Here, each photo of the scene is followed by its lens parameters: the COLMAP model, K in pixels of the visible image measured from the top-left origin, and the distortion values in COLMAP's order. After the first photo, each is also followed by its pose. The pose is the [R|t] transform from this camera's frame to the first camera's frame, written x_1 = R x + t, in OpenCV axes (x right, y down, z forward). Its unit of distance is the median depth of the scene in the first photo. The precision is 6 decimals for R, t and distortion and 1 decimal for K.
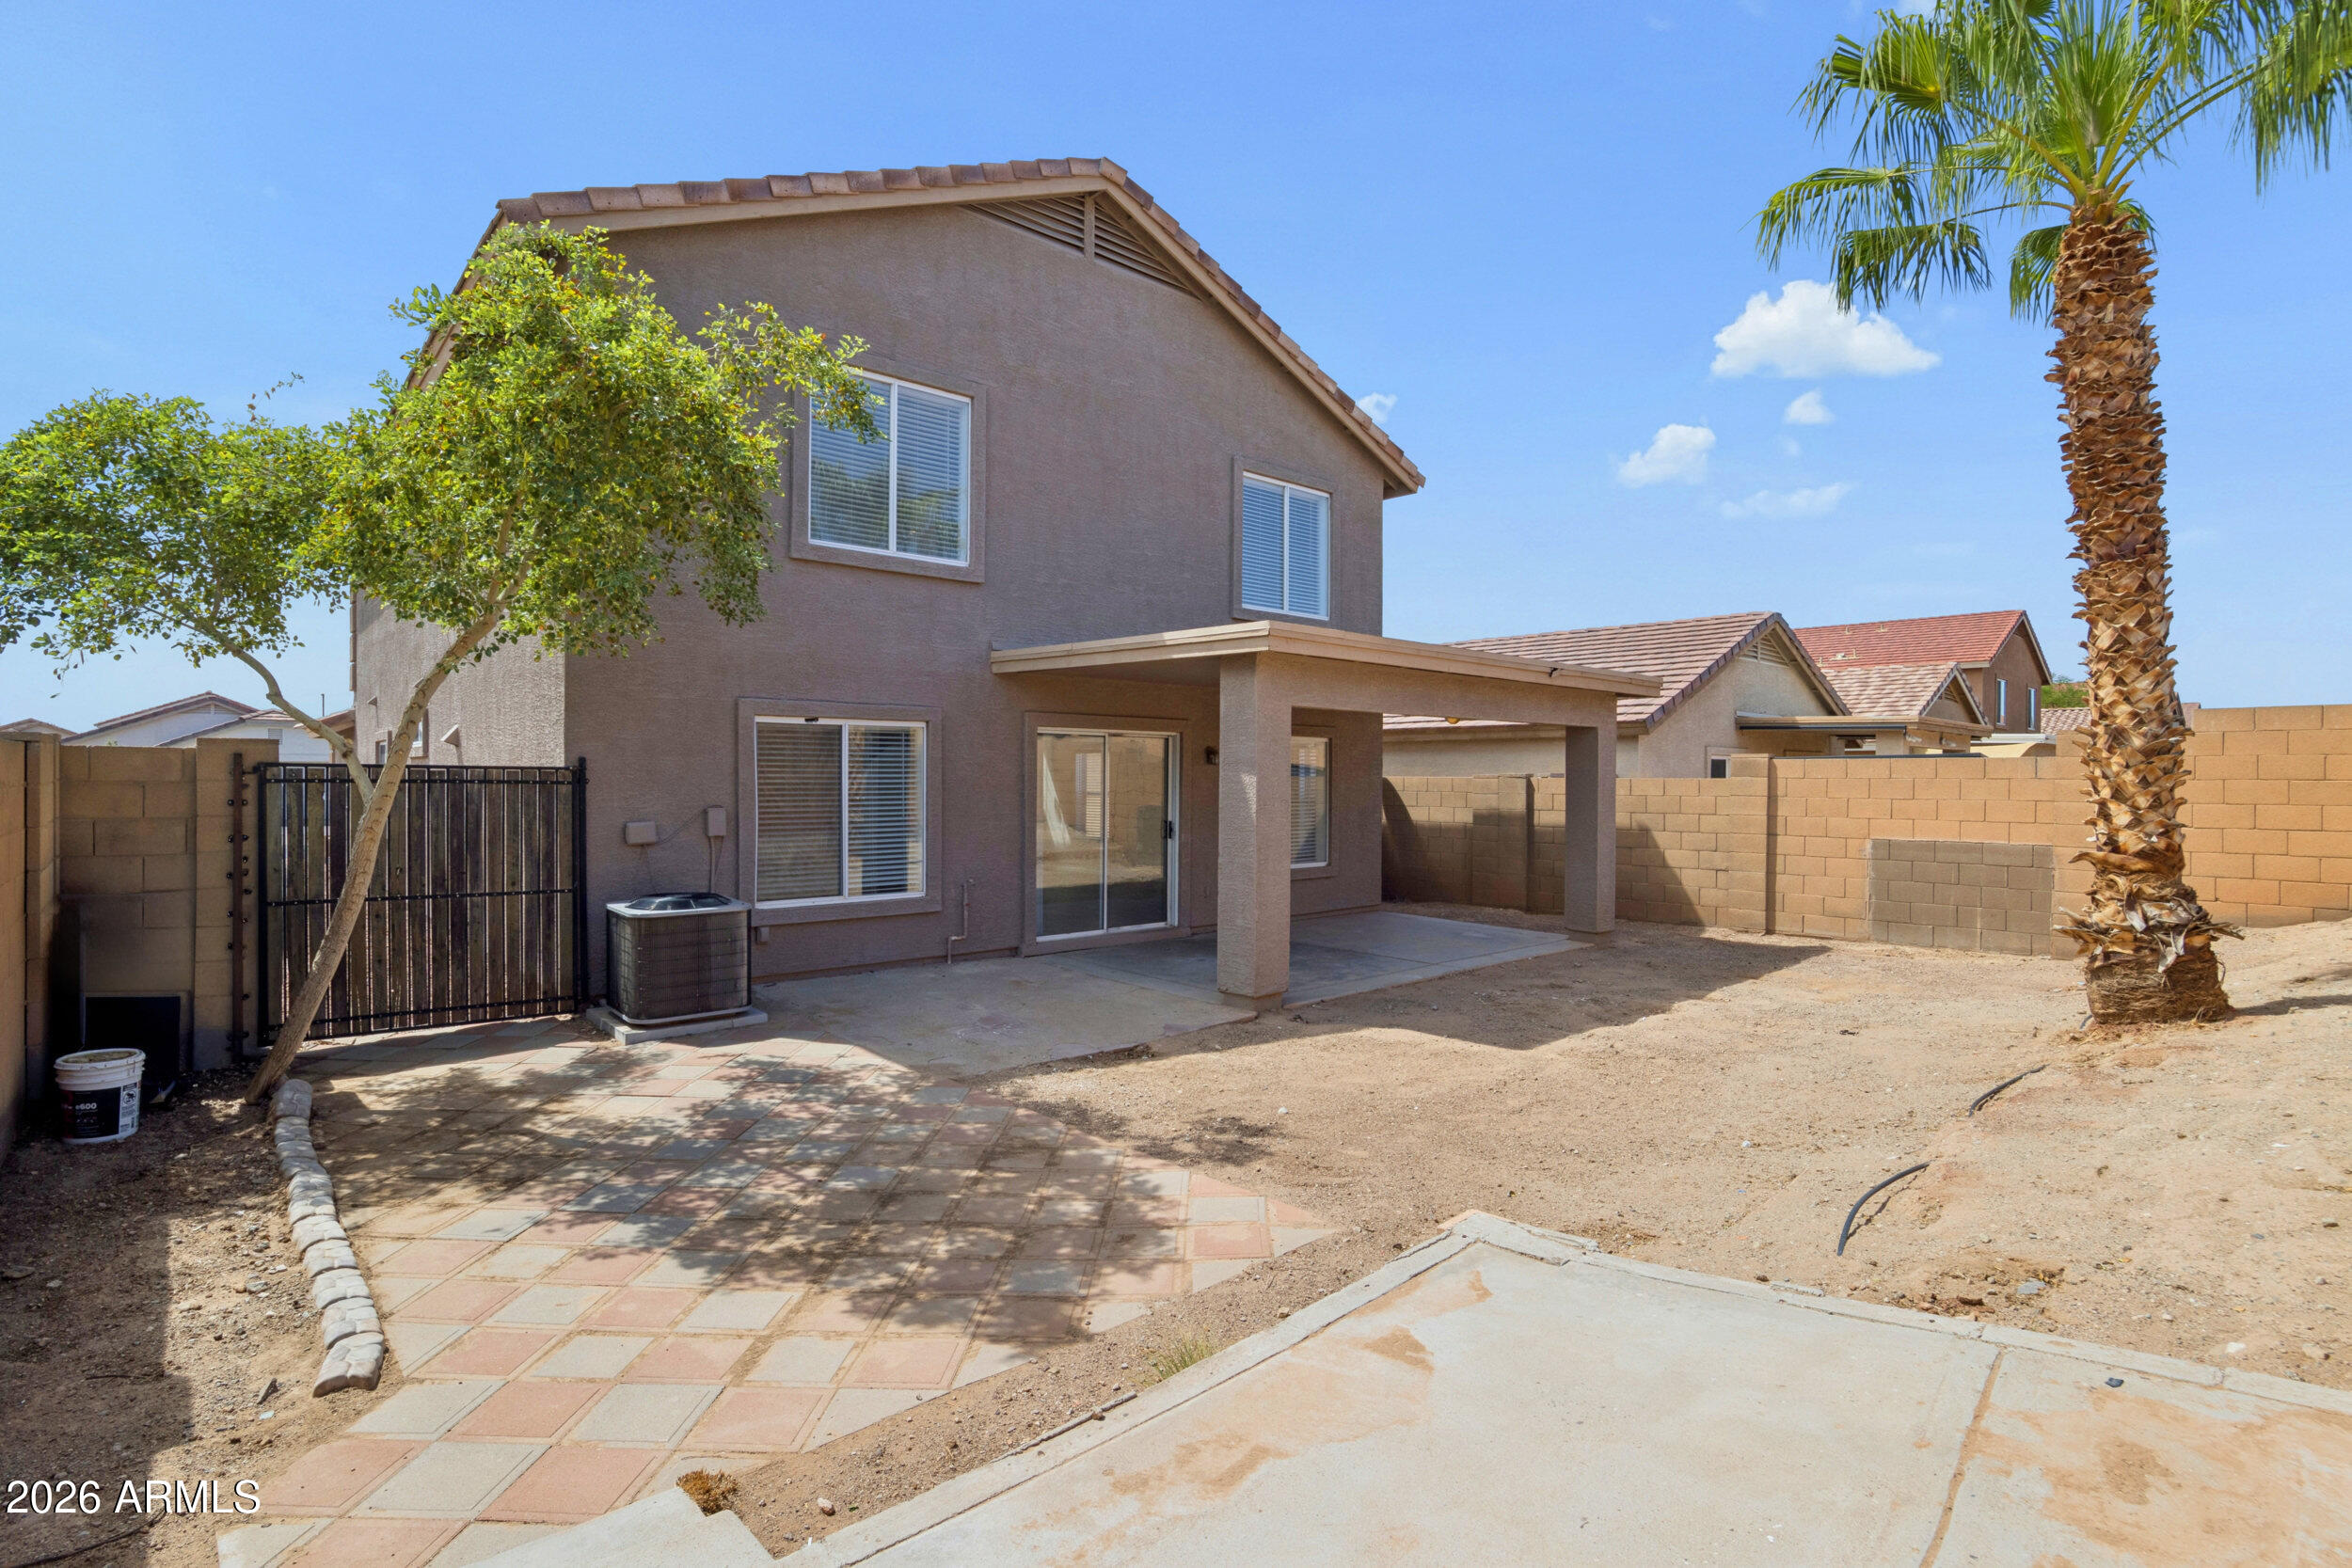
lens RADIAL K [[1102.5, 0, 1183.8], [0, 1102.5, 779.0], [0, 0, 1]] dist [-0.036987, 0.006210]
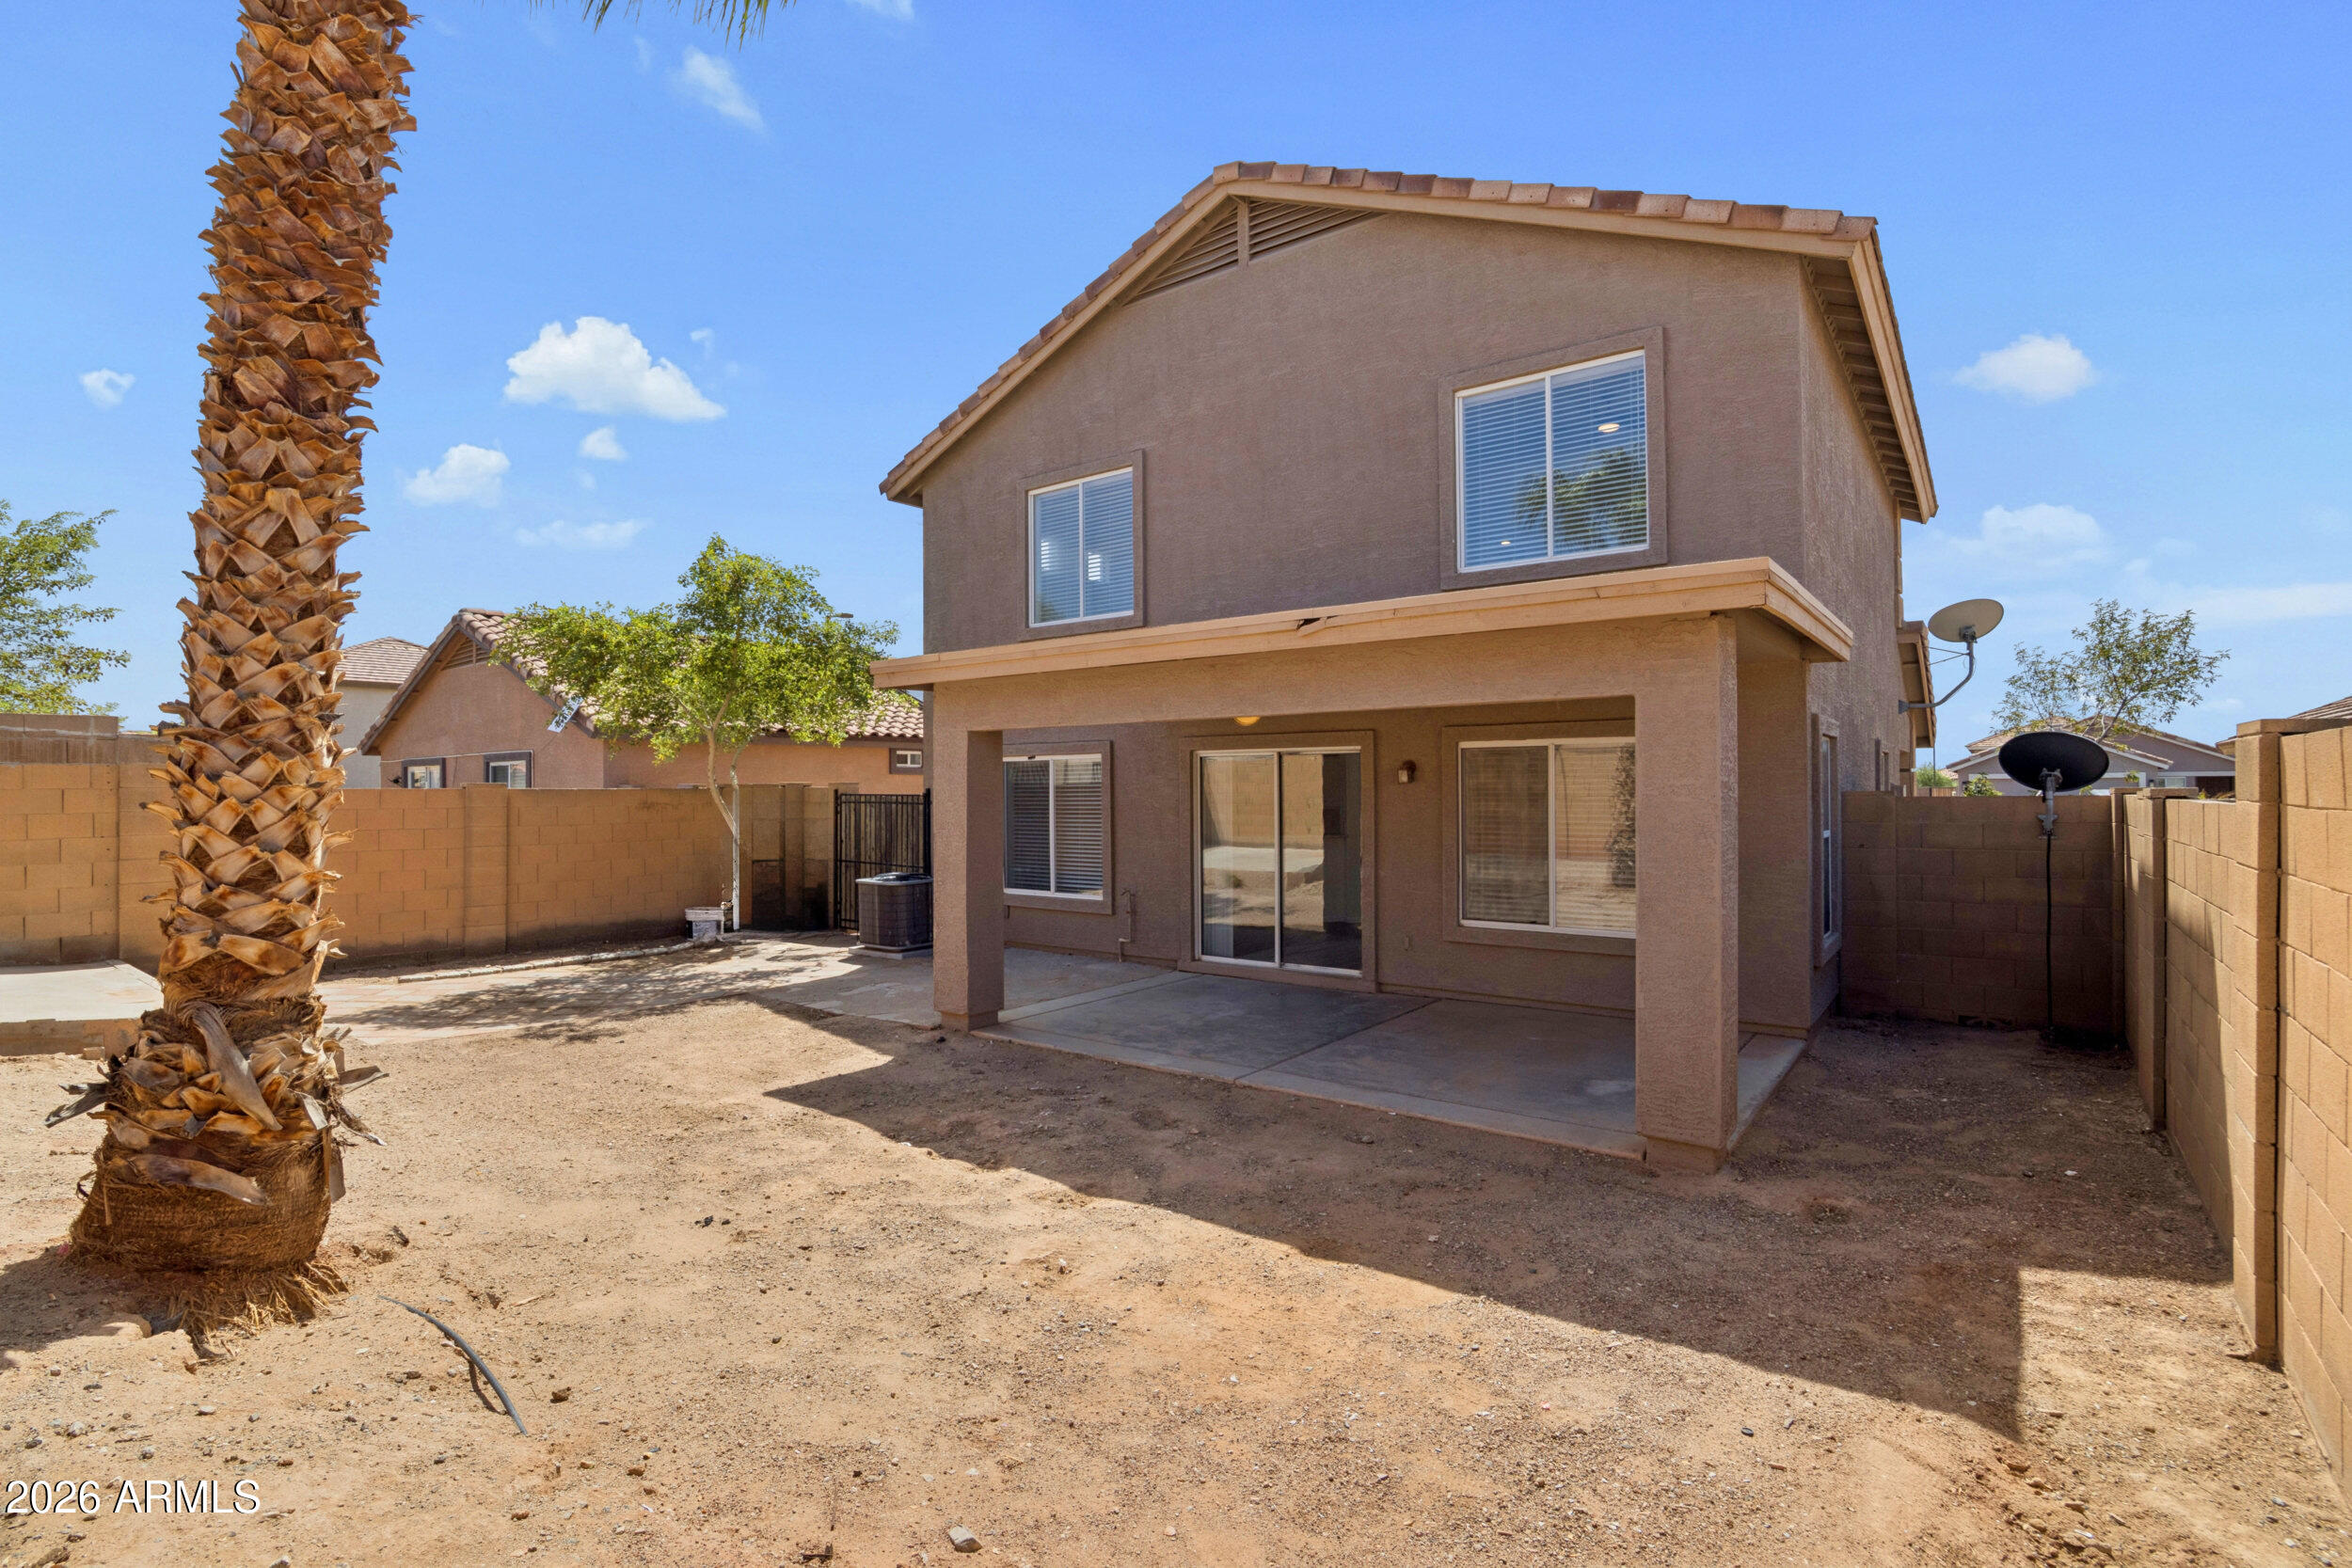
lens RADIAL K [[1102.5, 0, 1183.8], [0, 1102.5, 779.0], [0, 0, 1]] dist [-0.036987, 0.006210]
pose [[0.186863, -0.016020, -0.982255, 0.970599], [0.002916, 0.999872, -0.015753, -0.005256], [0.982382, 0.000079, 0.186886, 0.874849]]
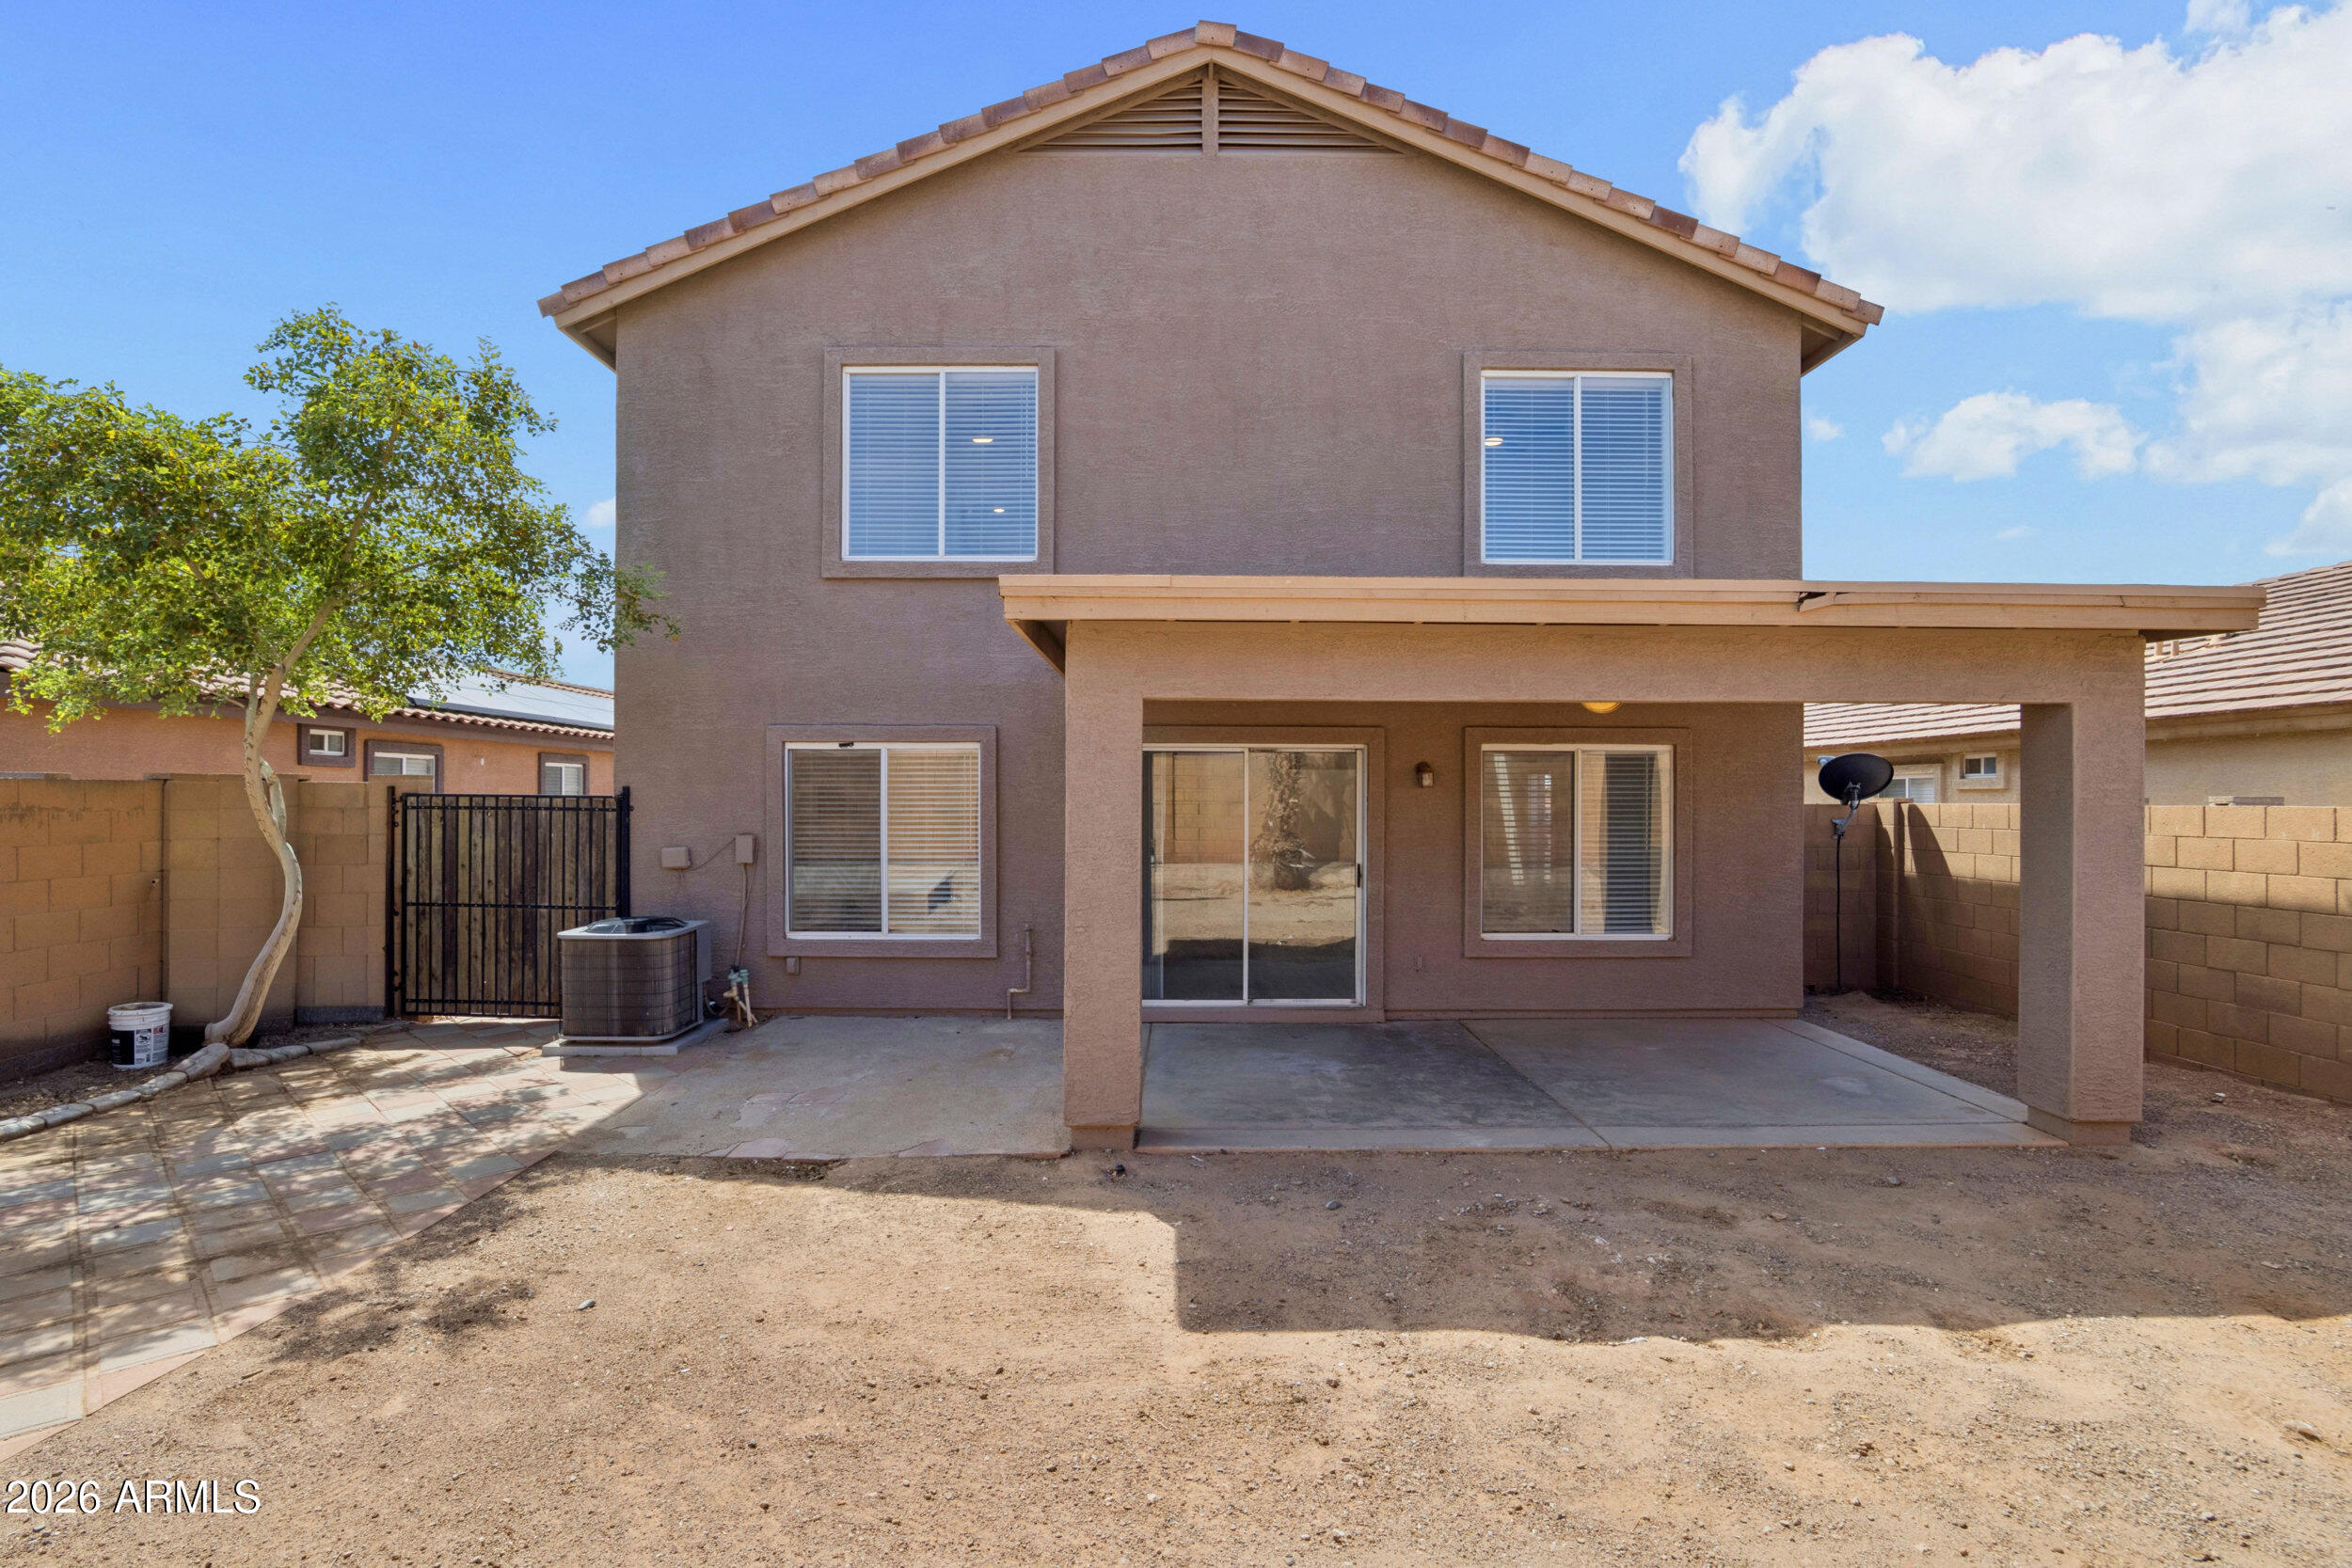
lens RADIAL K [[1108.3, 0, 1183.5], [0, 1108.3, 794.9], [0, 0, 1]] dist [-0.035422, 0.008196]
pose [[0.747595, -0.005696, -0.664130, 0.487546], [-0.000583, 0.999957, -0.009233, -0.001410], [0.664154, 0.007289, 0.747560, 0.448495]]
